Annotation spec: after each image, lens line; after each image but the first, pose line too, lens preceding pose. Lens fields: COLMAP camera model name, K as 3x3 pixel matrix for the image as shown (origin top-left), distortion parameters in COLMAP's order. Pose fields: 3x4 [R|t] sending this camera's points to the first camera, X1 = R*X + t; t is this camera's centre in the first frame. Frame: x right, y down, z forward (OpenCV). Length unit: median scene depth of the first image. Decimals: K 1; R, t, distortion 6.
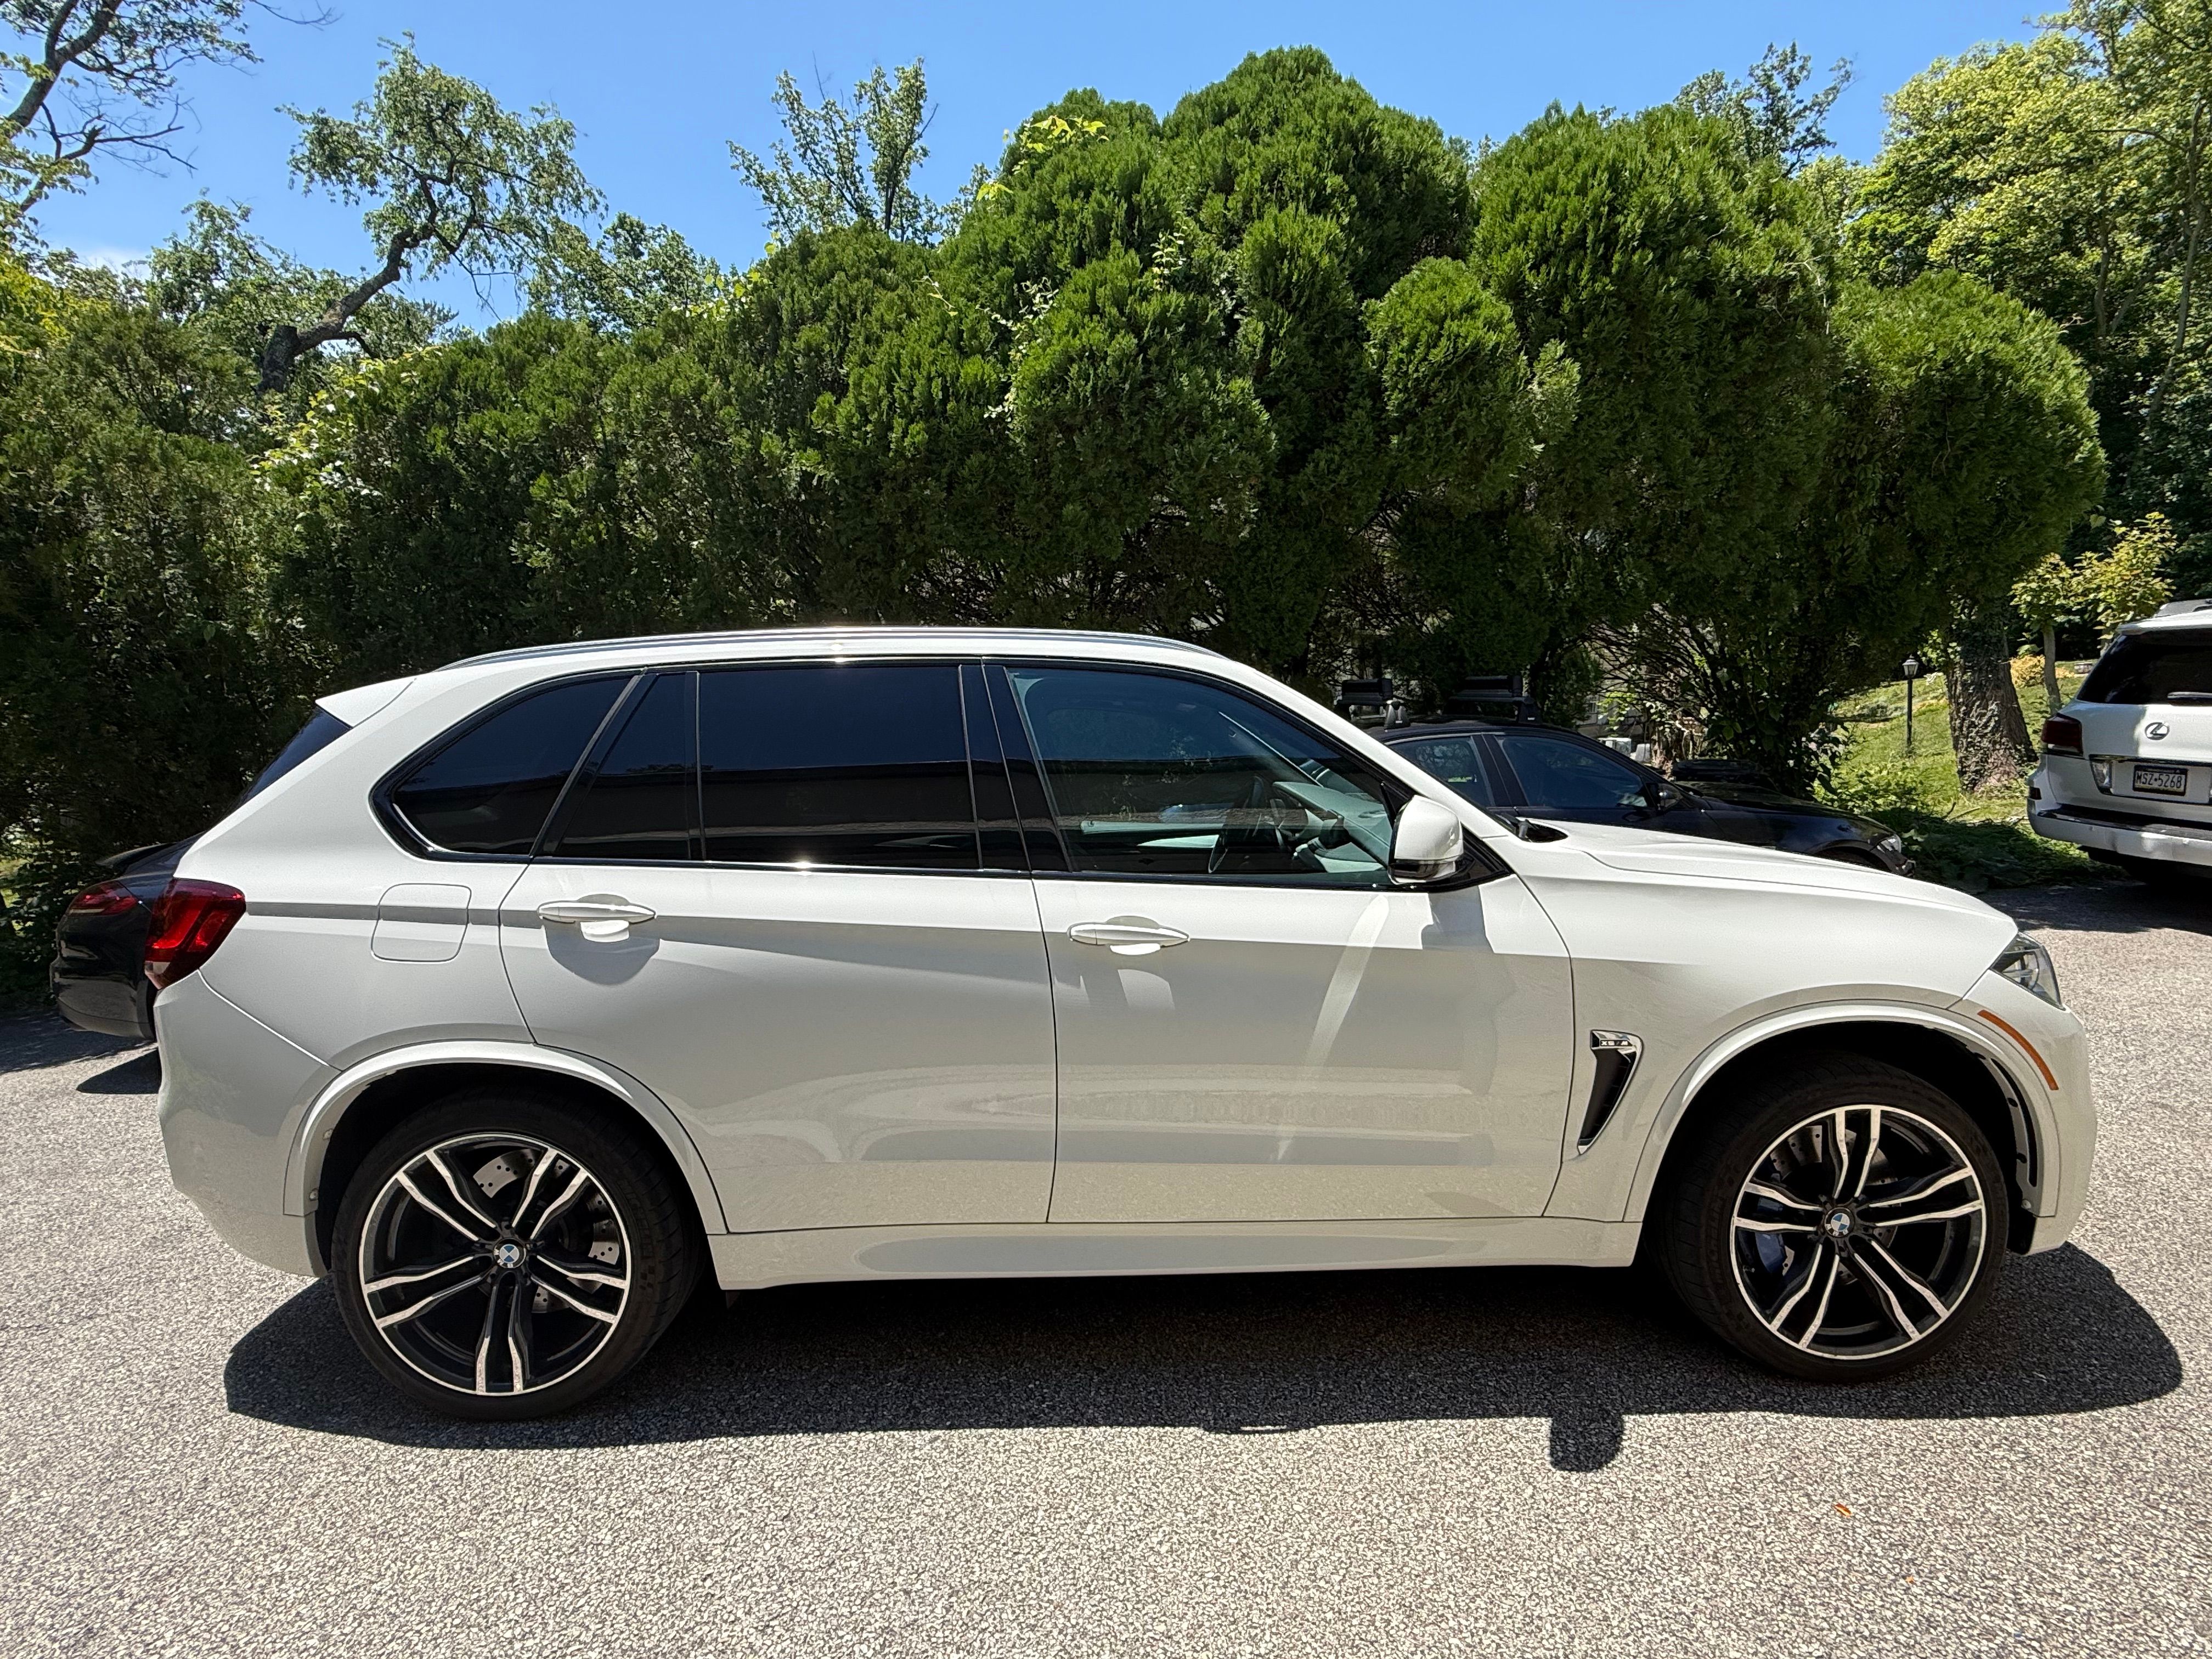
lens RADIAL K [[1057.9, 0, 1095.0], [0, 1057.9, 825.5], [0, 0, 1]] dist [-0.001498, -0.000299]
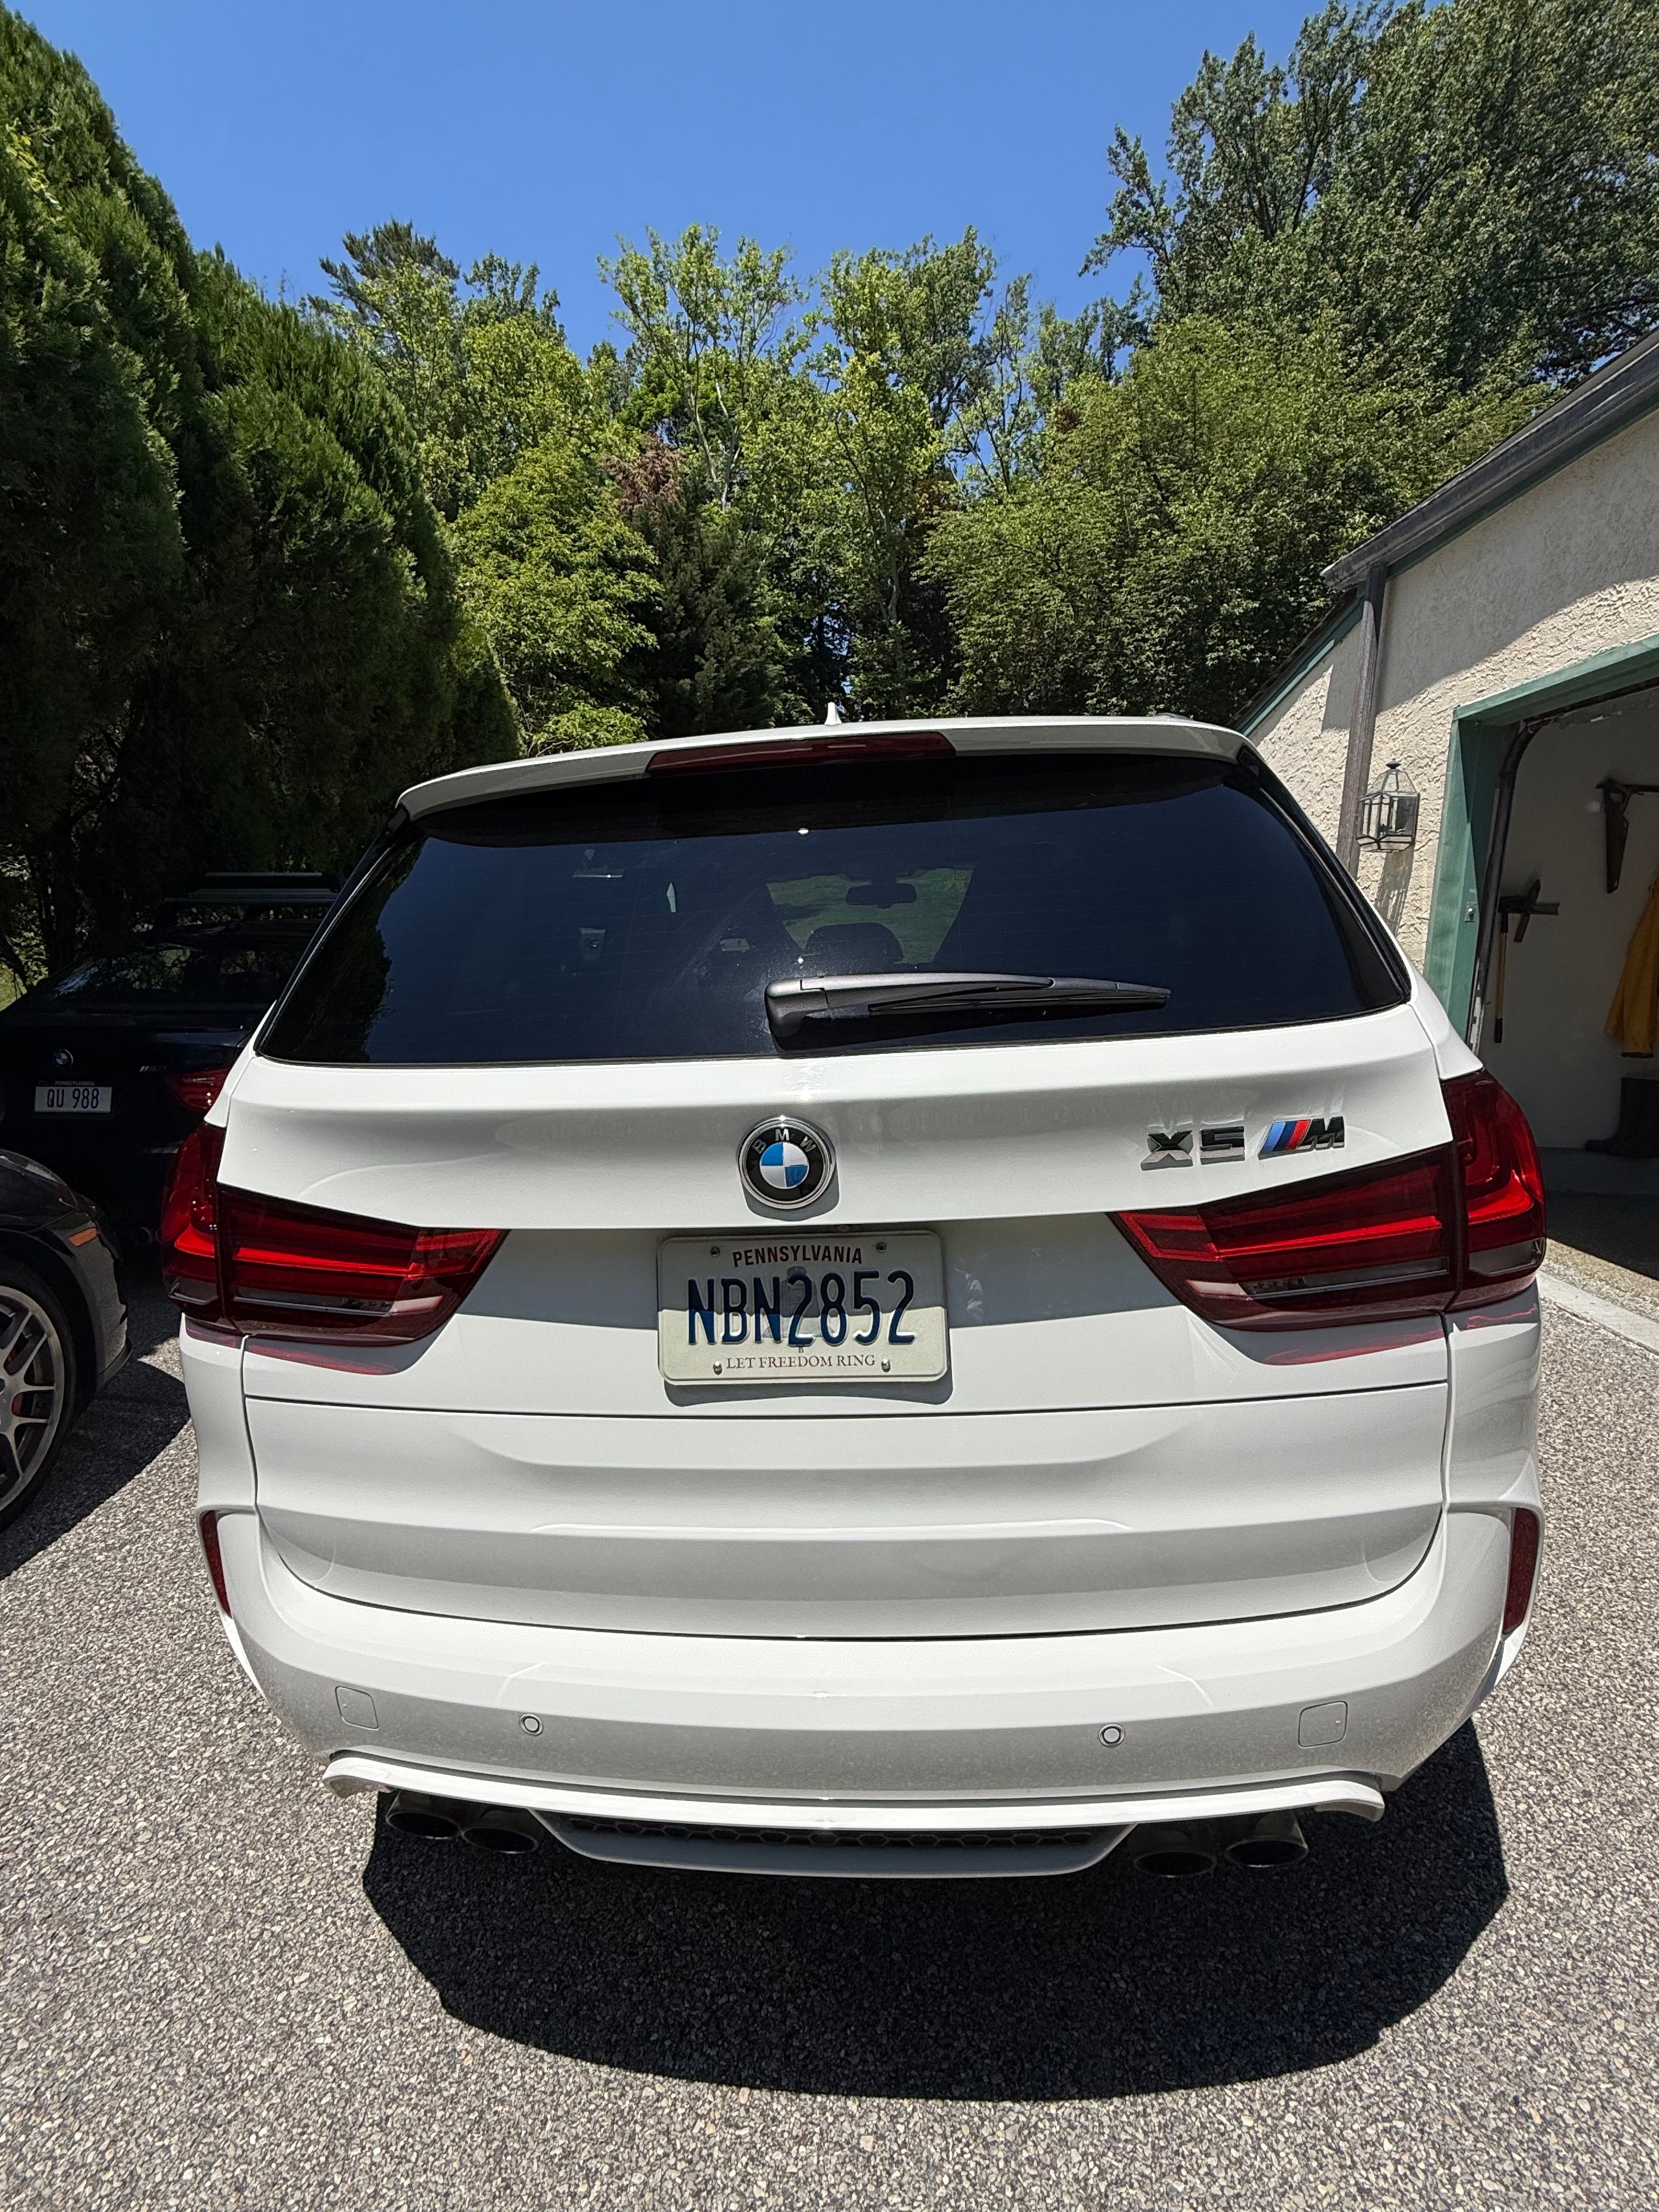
lens RADIAL K [[1057.9, 0, 831.3], [0, 1057.9, 1101.0], [0, 0, 1]] dist [-0.001498, -0.000299]
pose [[0.097215, -0.138594, 0.985566, -0.586597], [0.123129, 0.984324, 0.126274, -0.014770], [-0.987618, 0.109076, 0.112756, 0.530942]]
